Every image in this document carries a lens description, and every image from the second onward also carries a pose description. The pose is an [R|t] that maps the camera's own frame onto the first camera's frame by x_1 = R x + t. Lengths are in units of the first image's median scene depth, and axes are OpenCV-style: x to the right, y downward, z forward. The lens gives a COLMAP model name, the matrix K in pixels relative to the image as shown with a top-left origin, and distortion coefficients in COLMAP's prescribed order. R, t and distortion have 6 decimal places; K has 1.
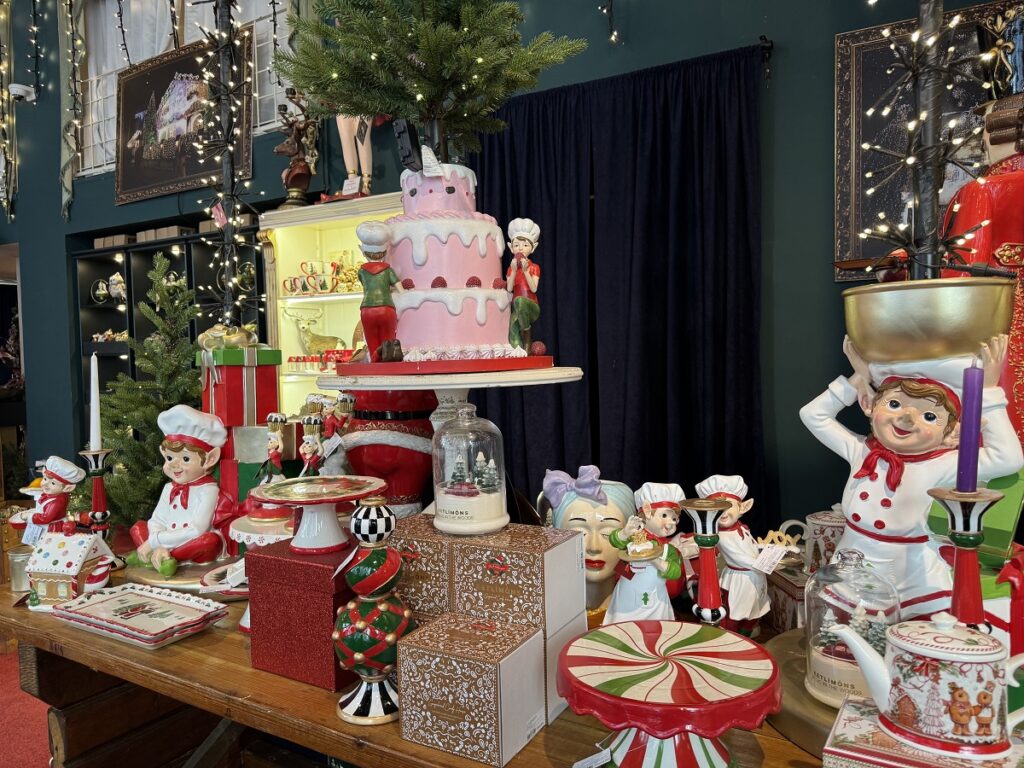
lens RADIAL K [[722.3, 0, 509.6], [0, 722.3, 385.7], [0, 0, 1]] dist [-0.005801, -0.002704]
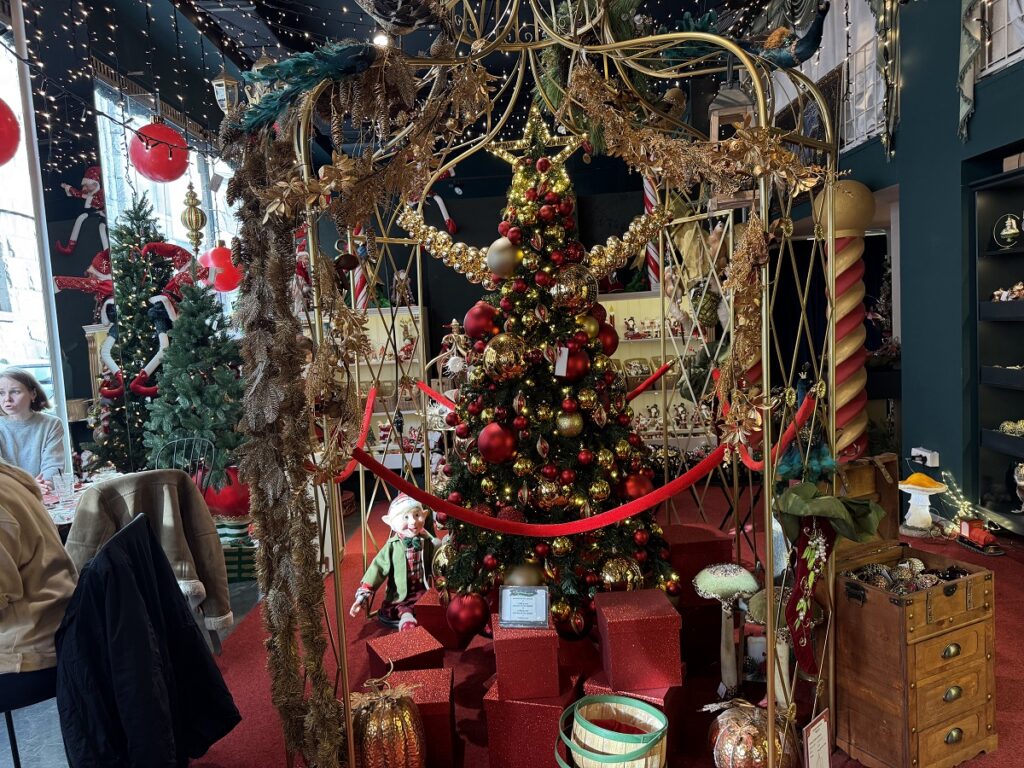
lens RADIAL K [[722.3, 0, 508.6], [0, 722.3, 385.0], [0, 0, 1]] dist [-0.005801, -0.002704]
pose [[0.491900, 0.060629, -0.868538, -0.179619], [0.009662, 0.997131, 0.075077, -0.035892], [0.870598, -0.045322, 0.489903, 0.203396]]
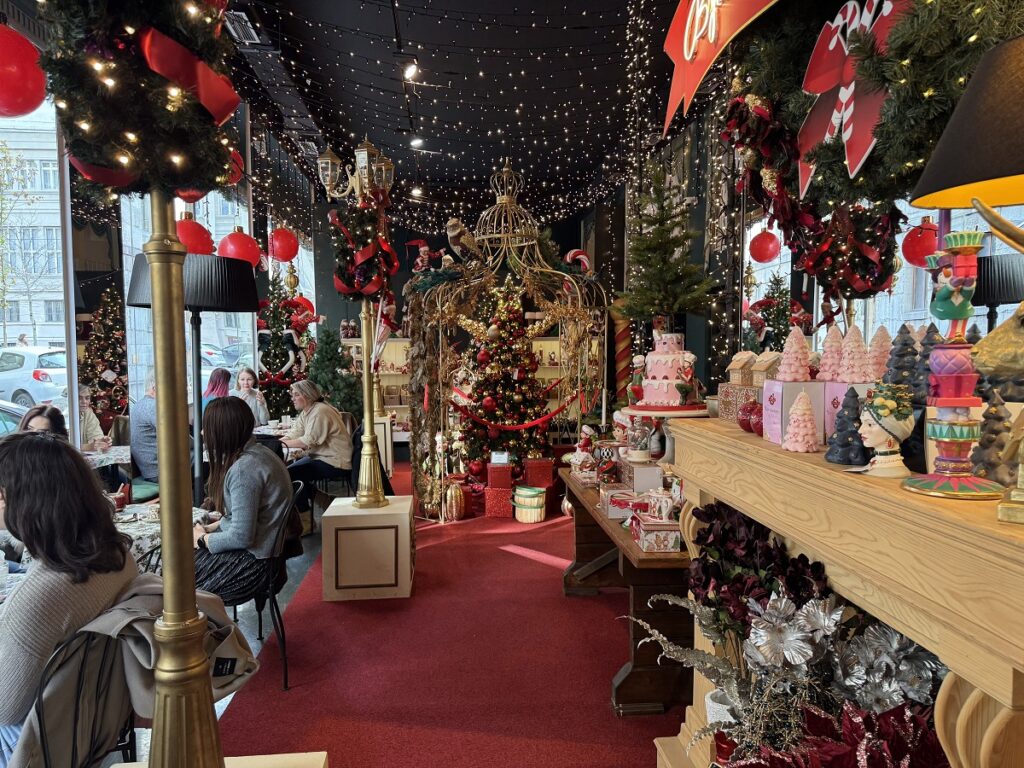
lens RADIAL K [[722.3, 0, 512.7], [0, 722.3, 387.0], [0, 0, 1]] dist [-0.005801, -0.002704]
pose [[0.569577, 0.061032, -0.819669, 0.460096], [-0.038617, 0.998125, 0.047485, -0.052573], [0.821030, 0.004607, 0.570866, -0.259787]]
